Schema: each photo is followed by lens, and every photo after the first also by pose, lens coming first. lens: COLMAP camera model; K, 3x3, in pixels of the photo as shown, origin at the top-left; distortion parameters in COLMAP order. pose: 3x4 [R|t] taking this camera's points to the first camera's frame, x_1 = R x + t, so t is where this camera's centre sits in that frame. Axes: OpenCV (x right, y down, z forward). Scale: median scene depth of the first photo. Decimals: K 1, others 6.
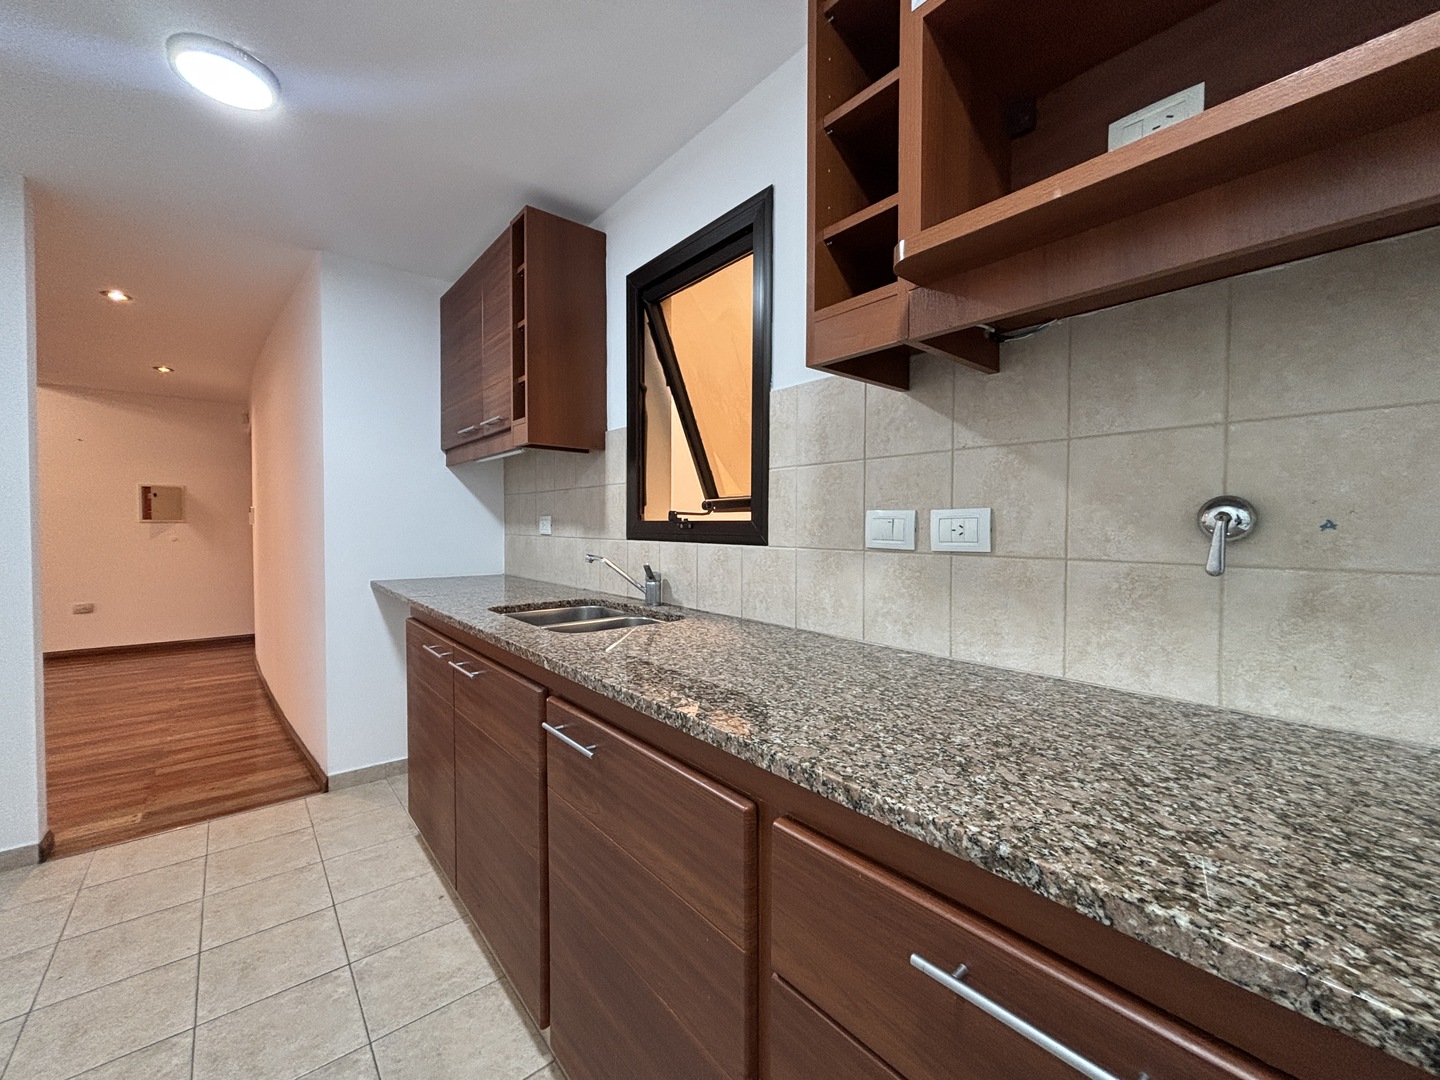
lens RADIAL K [[590.5, 0, 720.0], [0, 590.5, 540.0], [0, 0, 1]] dist [0.000177, 0.000125]
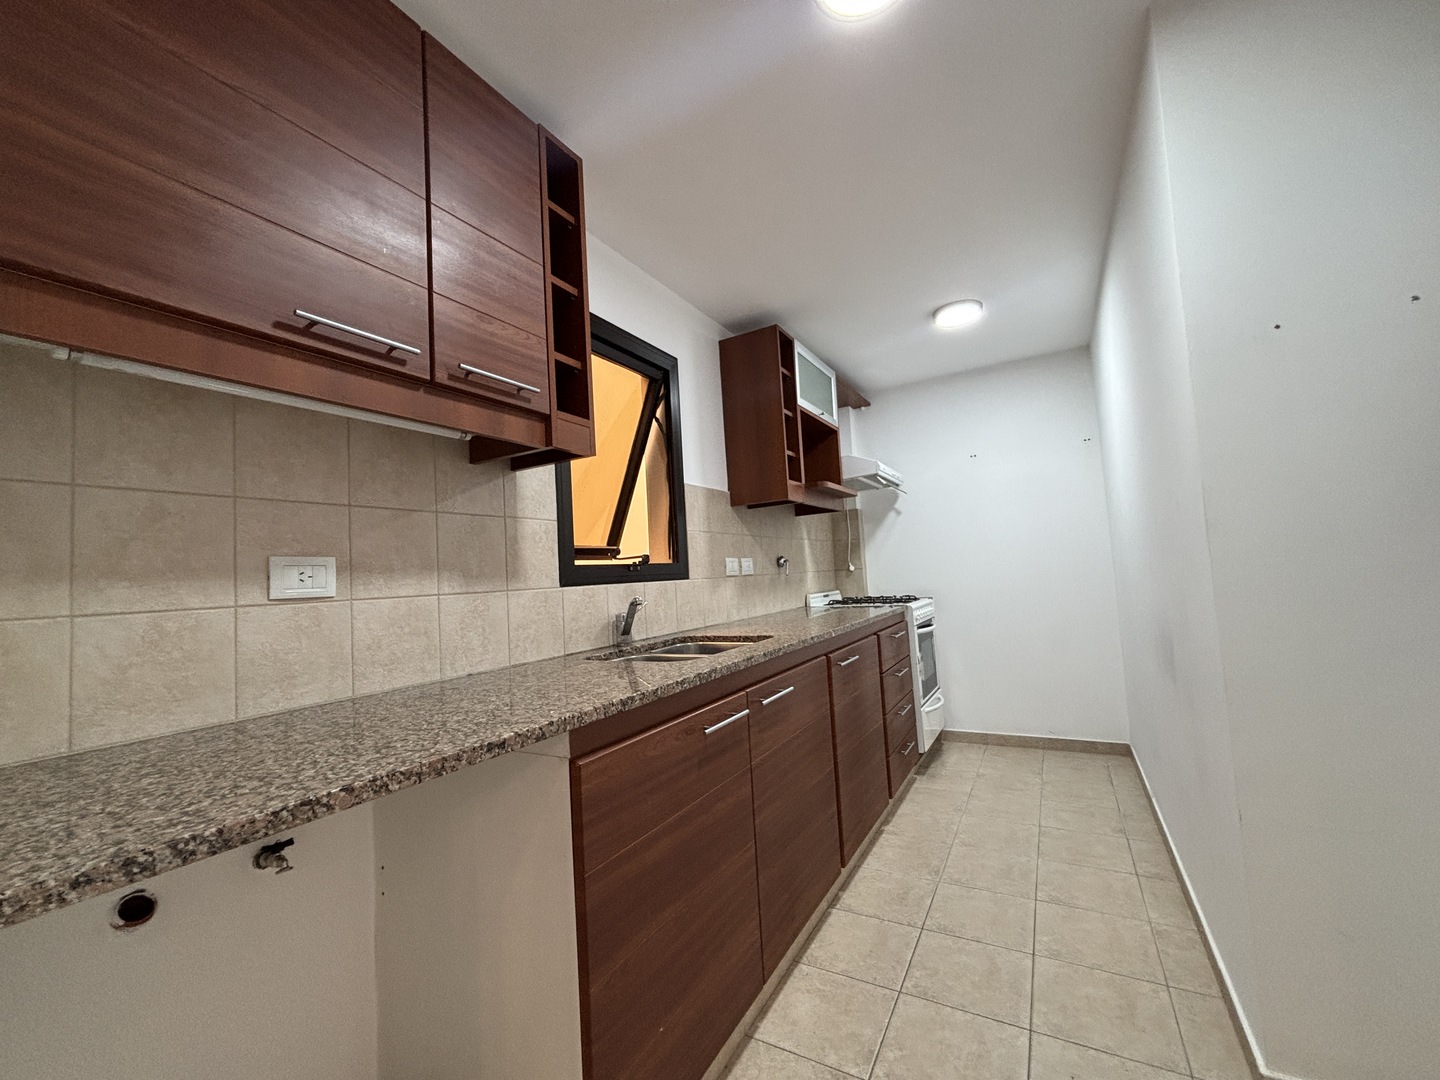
lens RADIAL K [[590.5, 0, 720.0], [0, 590.5, 540.0], [0, 0, 1]] dist [0.000177, 0.000125]
pose [[-0.361208, 0.079064, 0.929127, -1.233042], [0.083543, 0.995136, -0.052203, -0.005073], [-0.928735, 0.058766, -0.366056, 1.305618]]
